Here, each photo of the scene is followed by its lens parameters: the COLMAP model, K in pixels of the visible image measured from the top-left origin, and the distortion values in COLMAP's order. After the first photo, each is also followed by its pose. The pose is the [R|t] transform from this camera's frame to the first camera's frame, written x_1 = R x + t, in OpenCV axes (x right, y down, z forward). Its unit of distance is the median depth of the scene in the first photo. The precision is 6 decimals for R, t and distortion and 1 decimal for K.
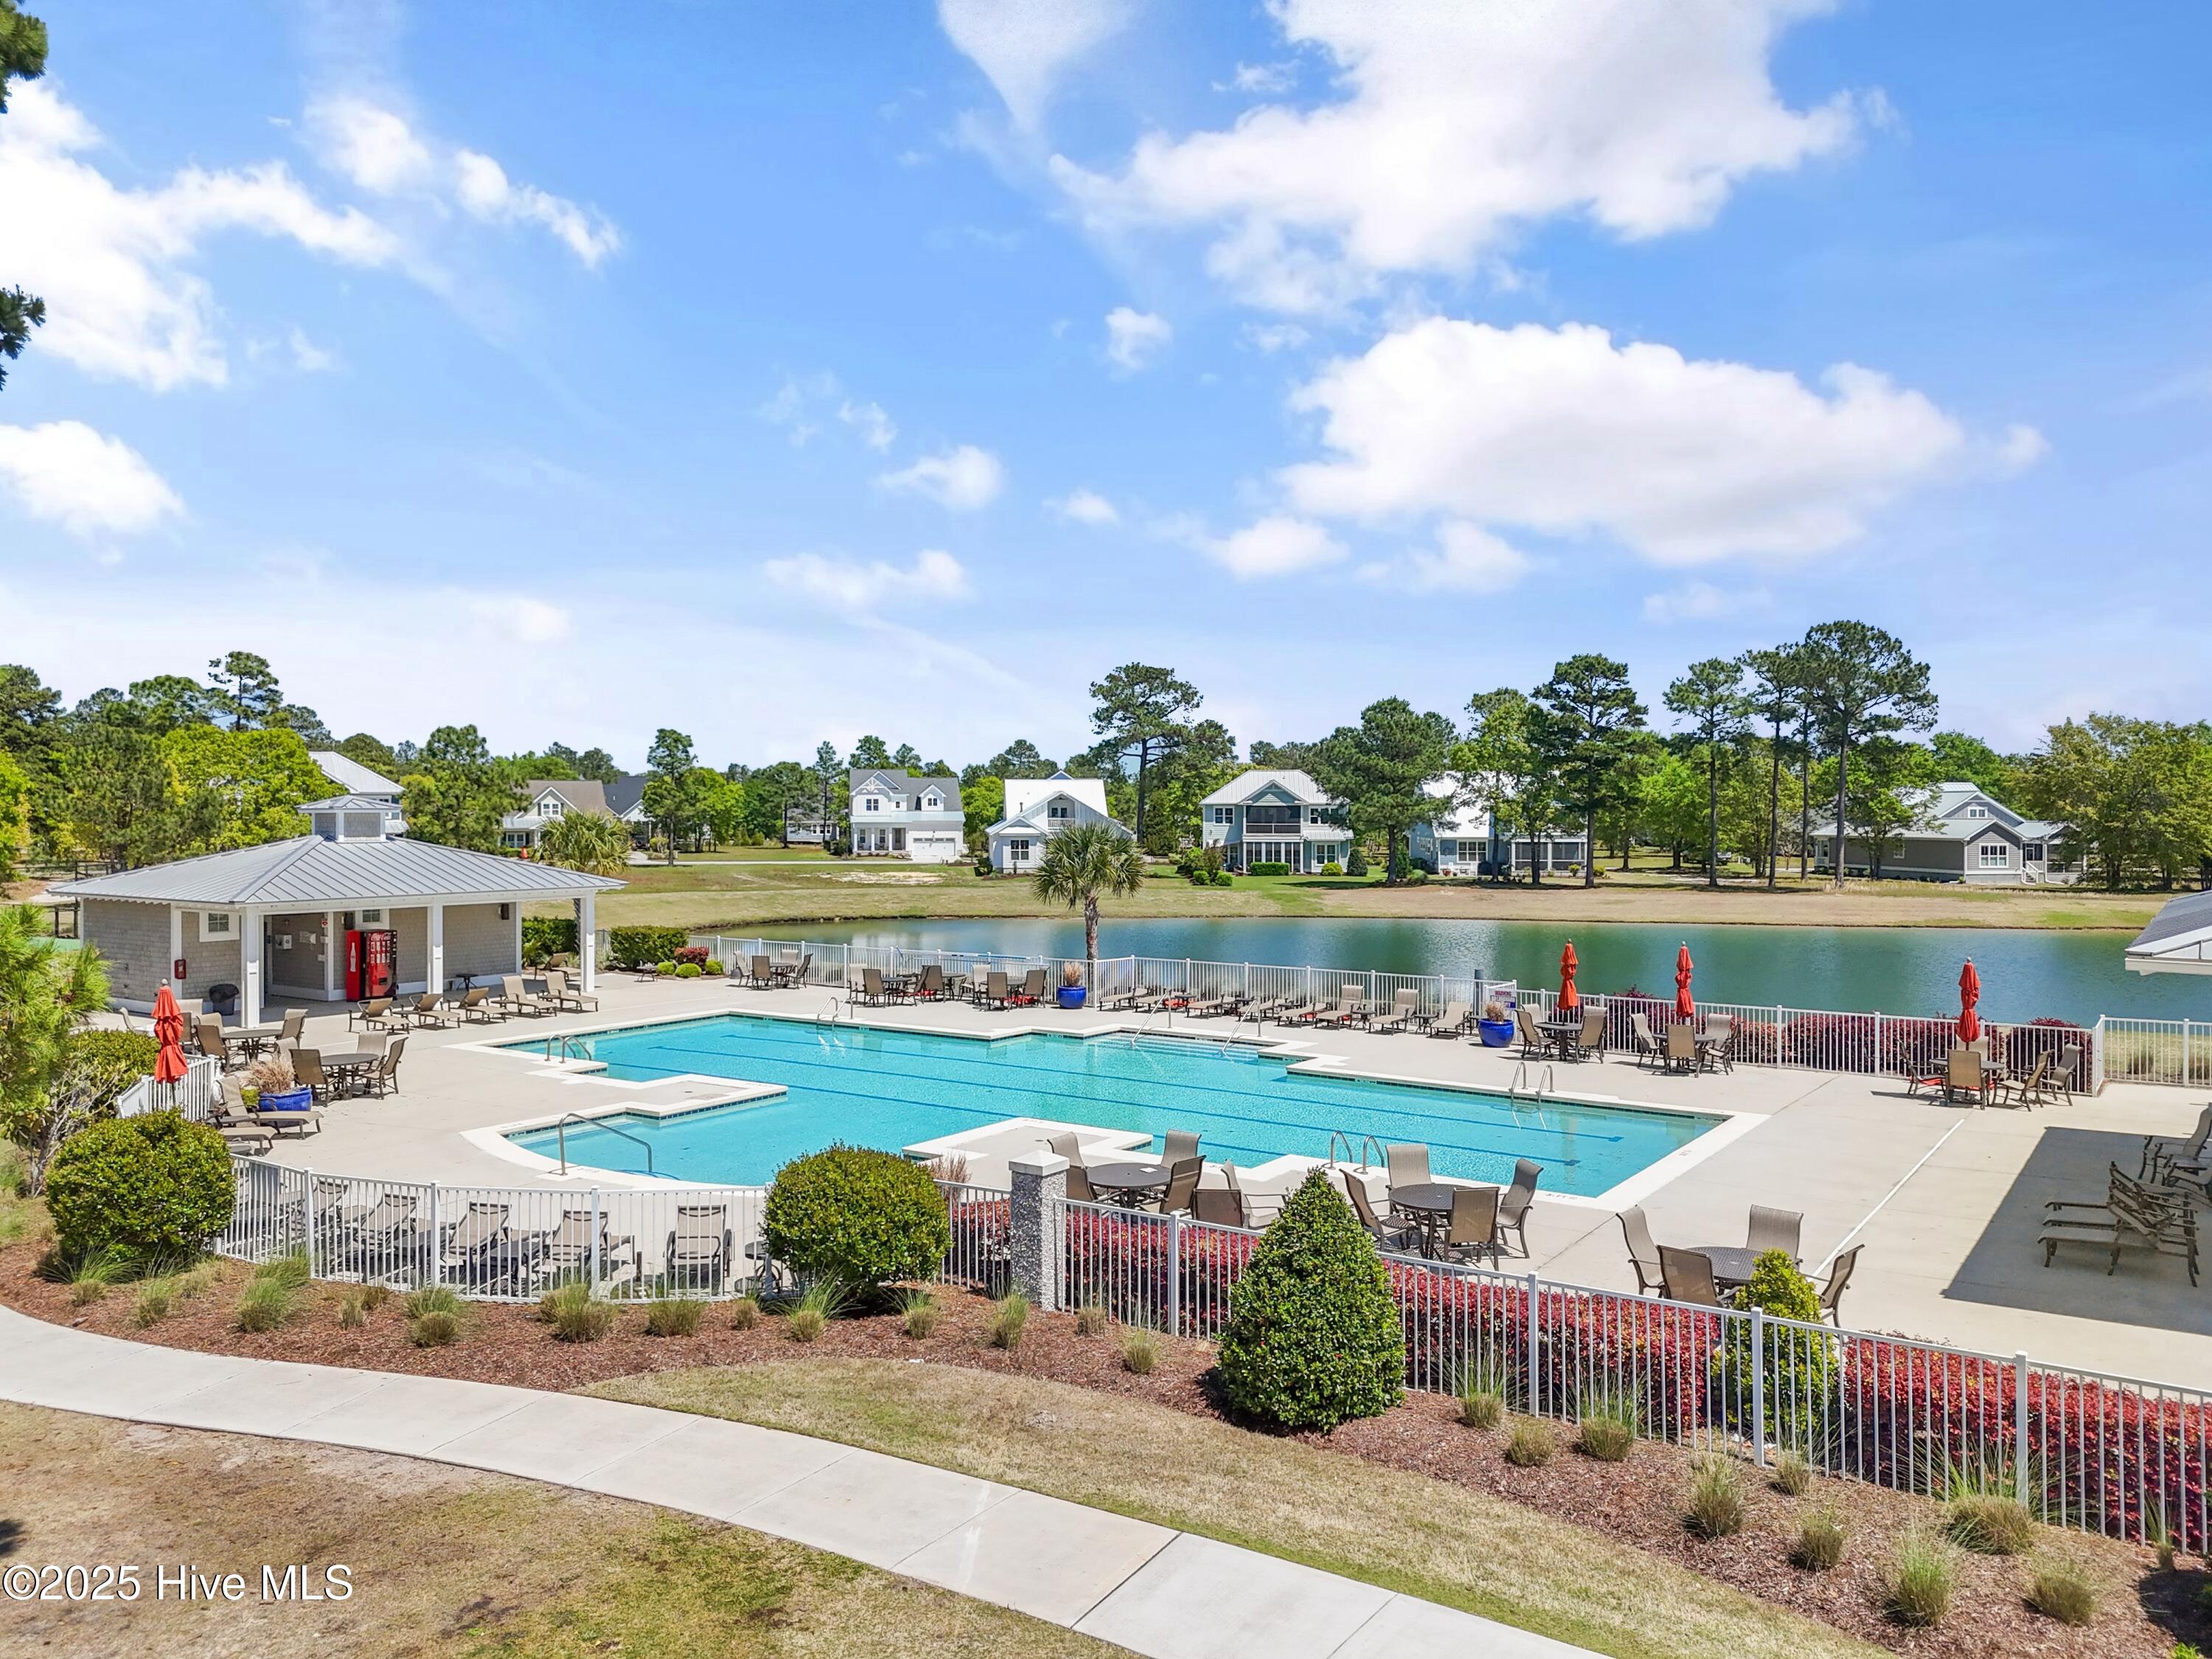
lens RADIAL K [[1614.1, 0, 1106.0], [0, 1614.1, 829.5], [0, 0, 1]] dist [0.092693, -0.101087]
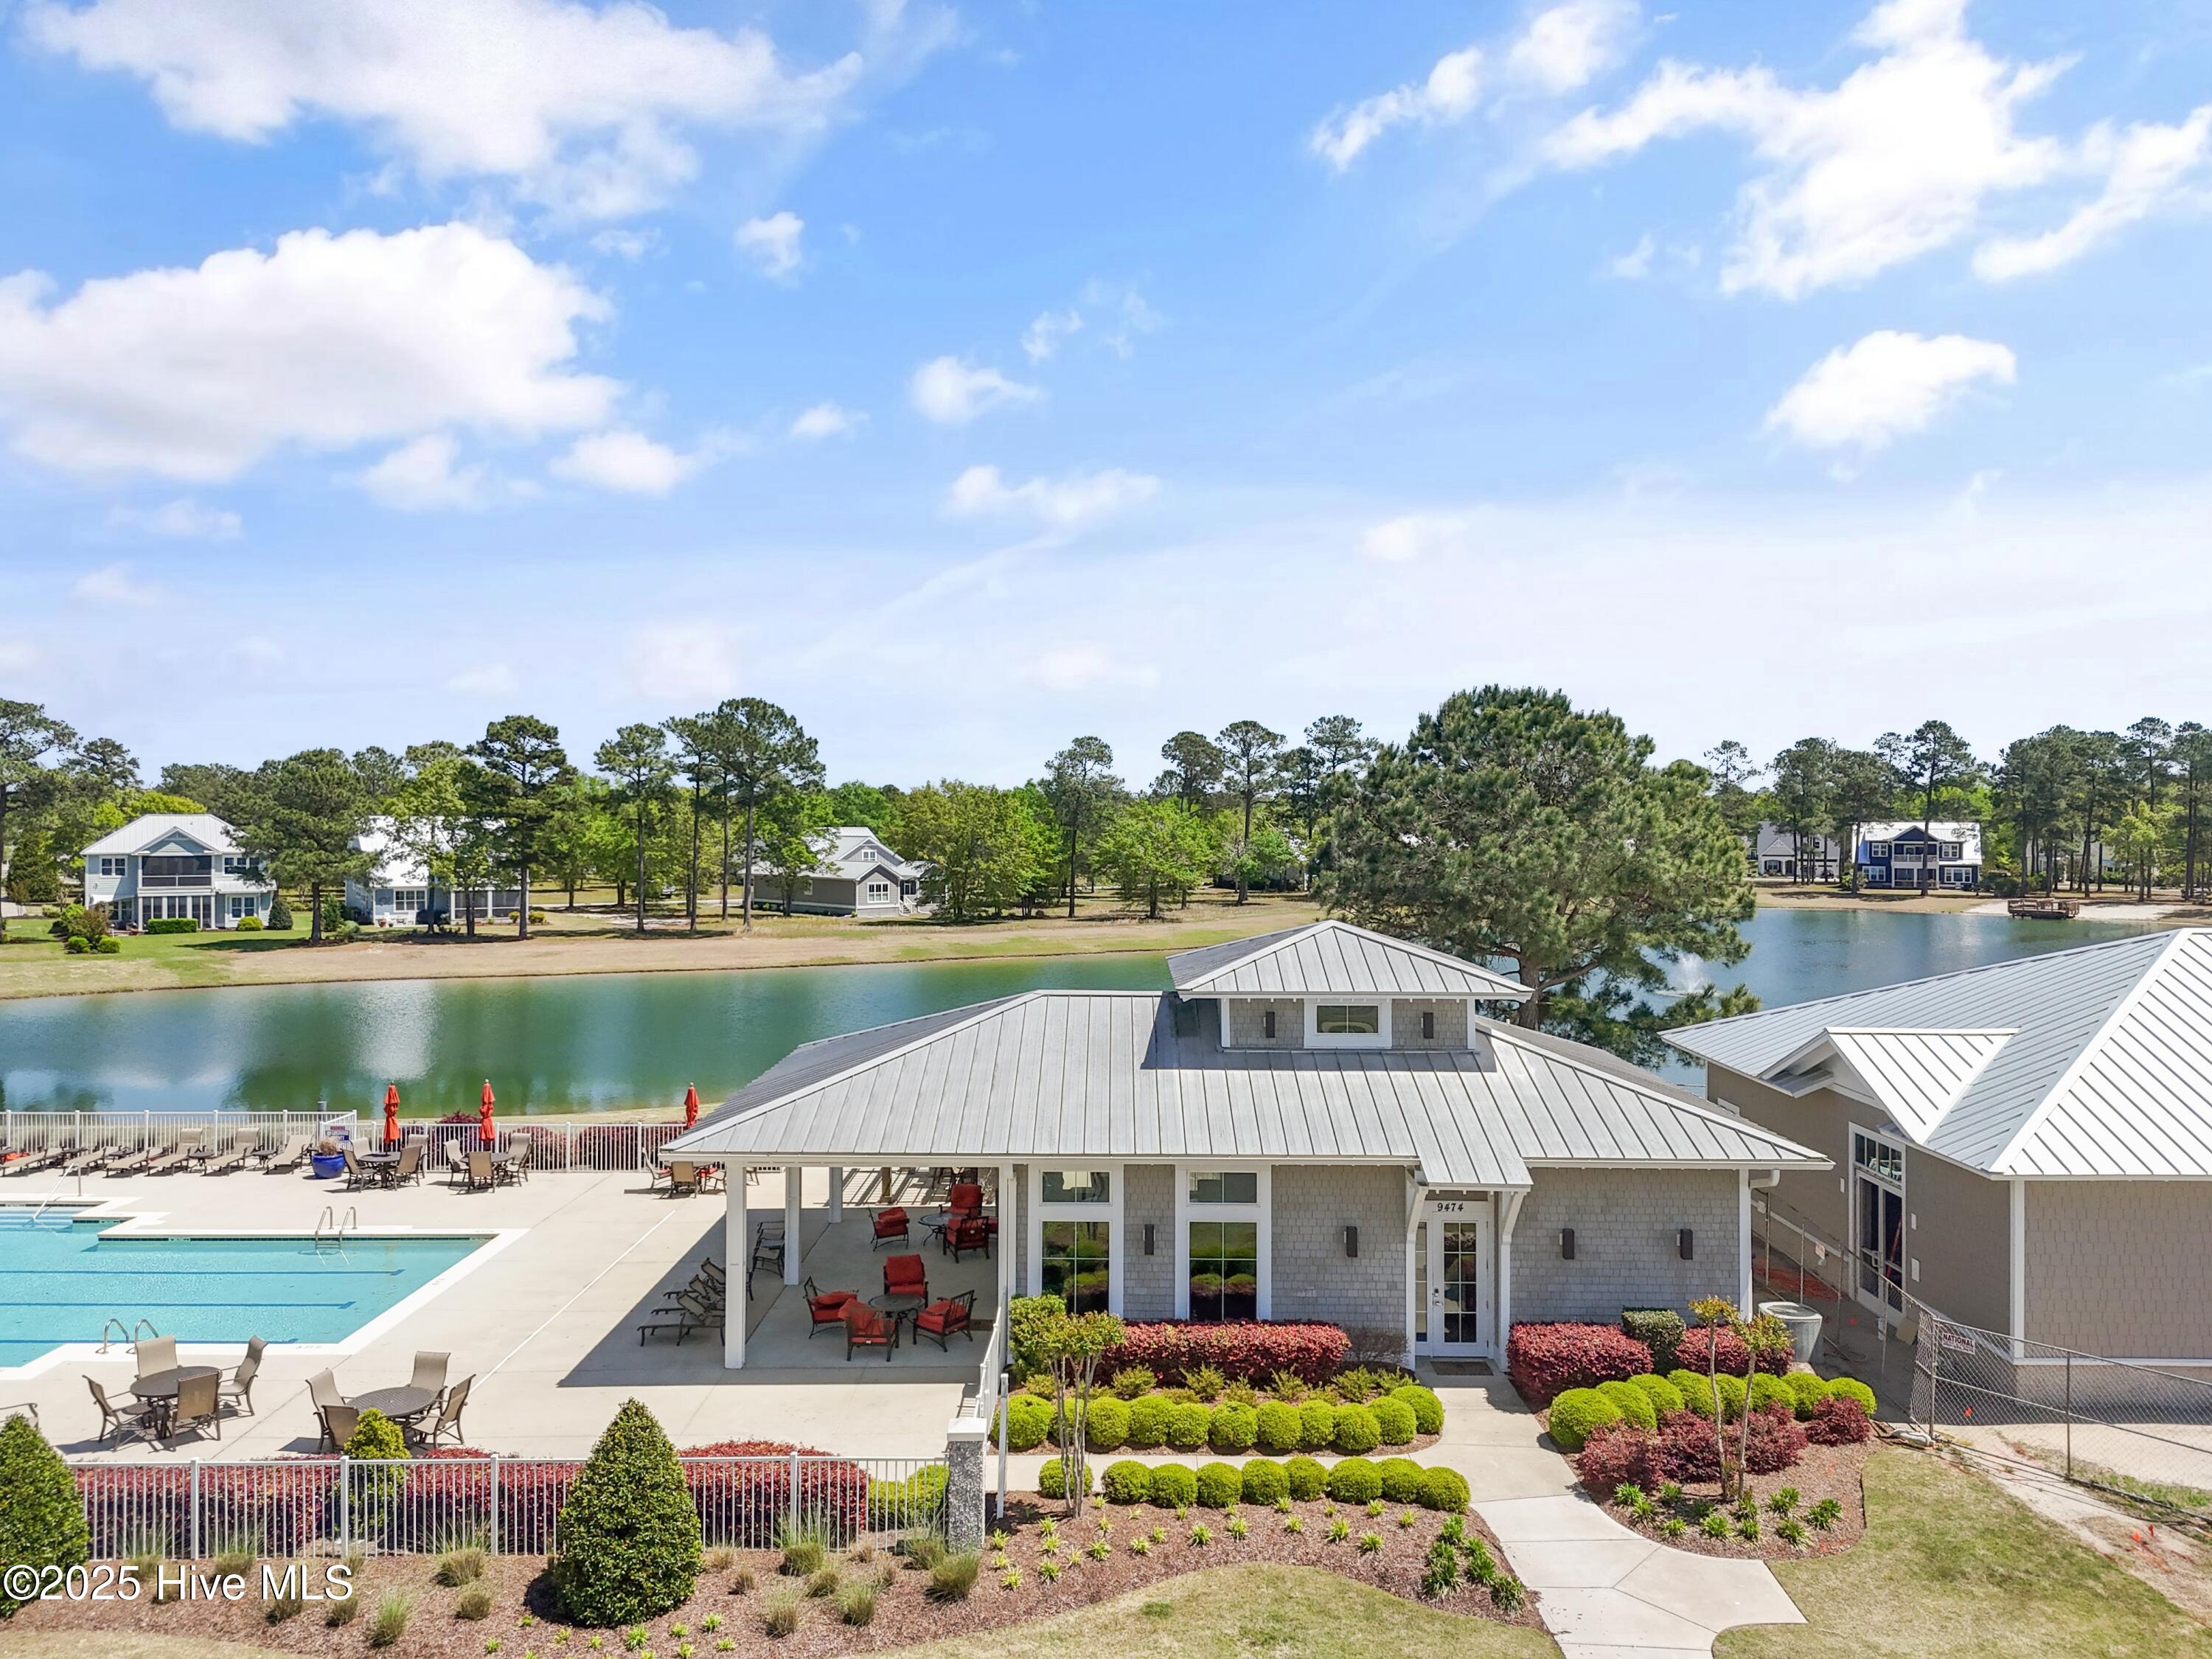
lens RADIAL K [[1642.6, 0, 1142.3], [0, 1642.6, 826.2], [0, 0, 1]] dist [0.008434, 0.002458]
pose [[0.817420, -0.001845, 0.576039, 0.015026], [0.001004, 0.999998, 0.001778, -0.037615], [-0.576041, -0.000875, 0.817420, -0.086521]]
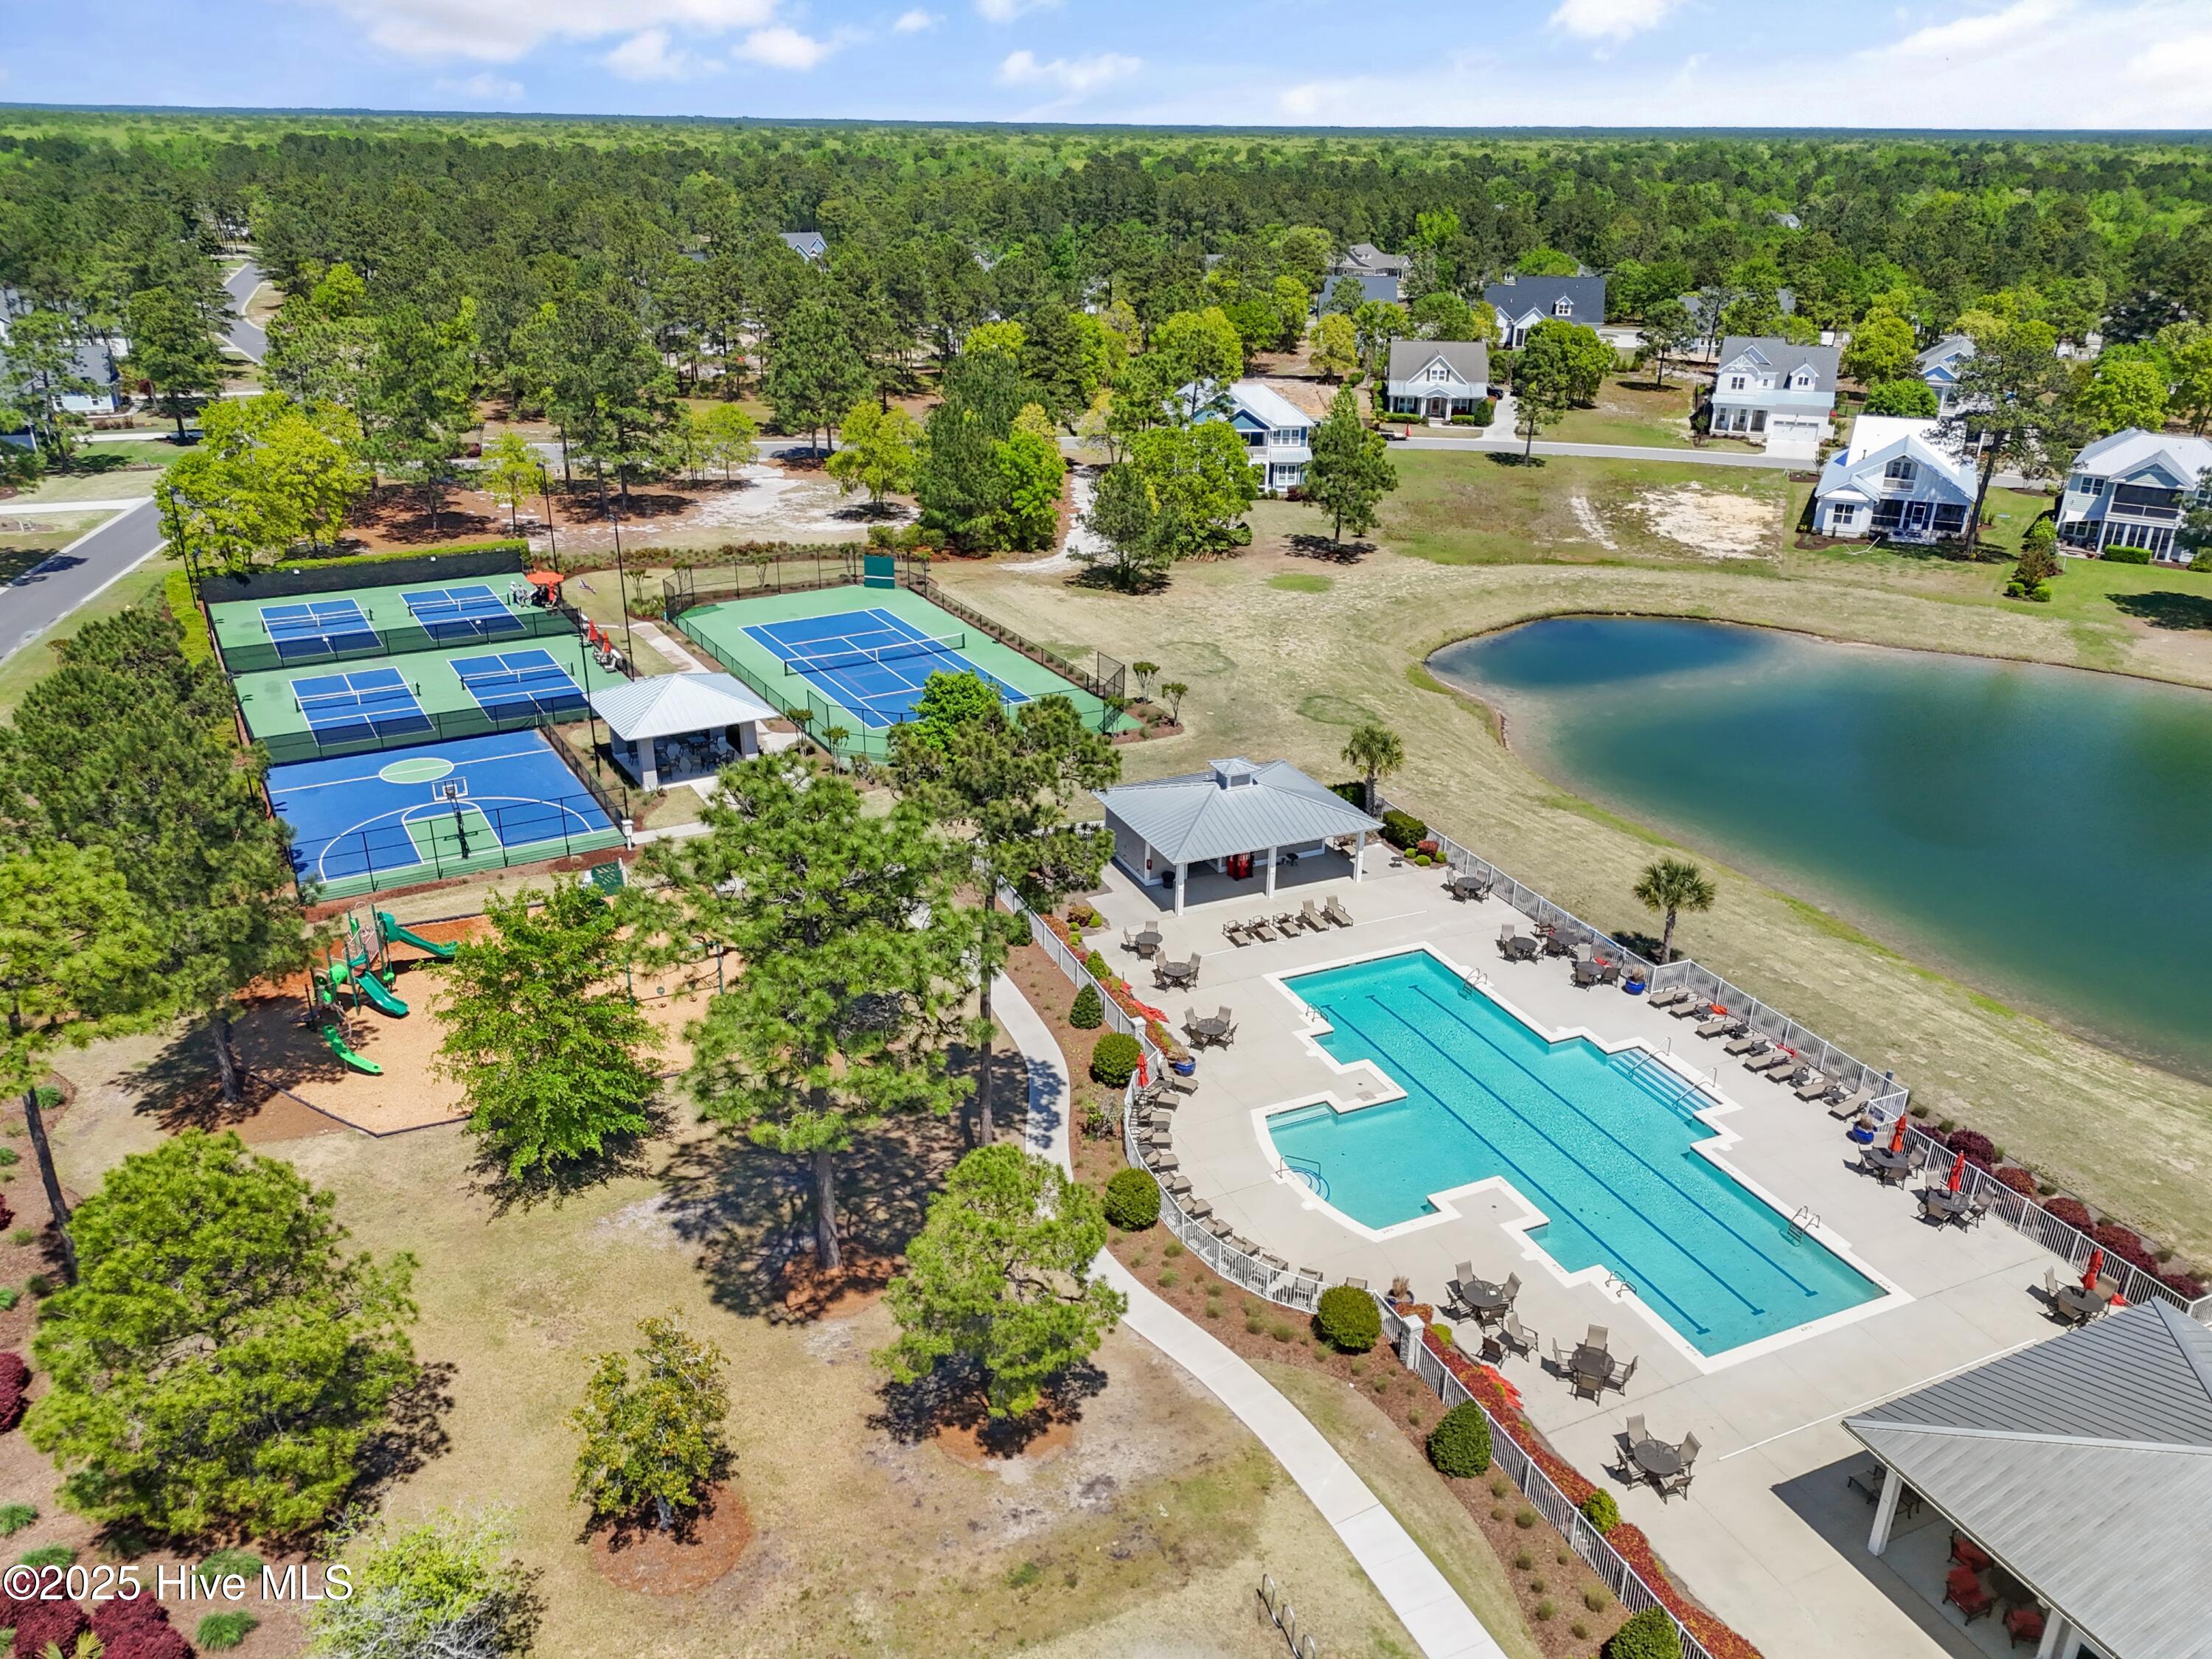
lens RADIAL K [[1672.3, 0, 1077.2], [0, 1672.3, 829.3], [0, 0, 1]] dist [0.030807, -0.003737]
pose [[0.847753, 0.218789, -0.483163, 0.107589], [0.000822, 0.910412, 0.413701, -0.279498], [0.530391, -0.351114, 0.771625, -0.192242]]
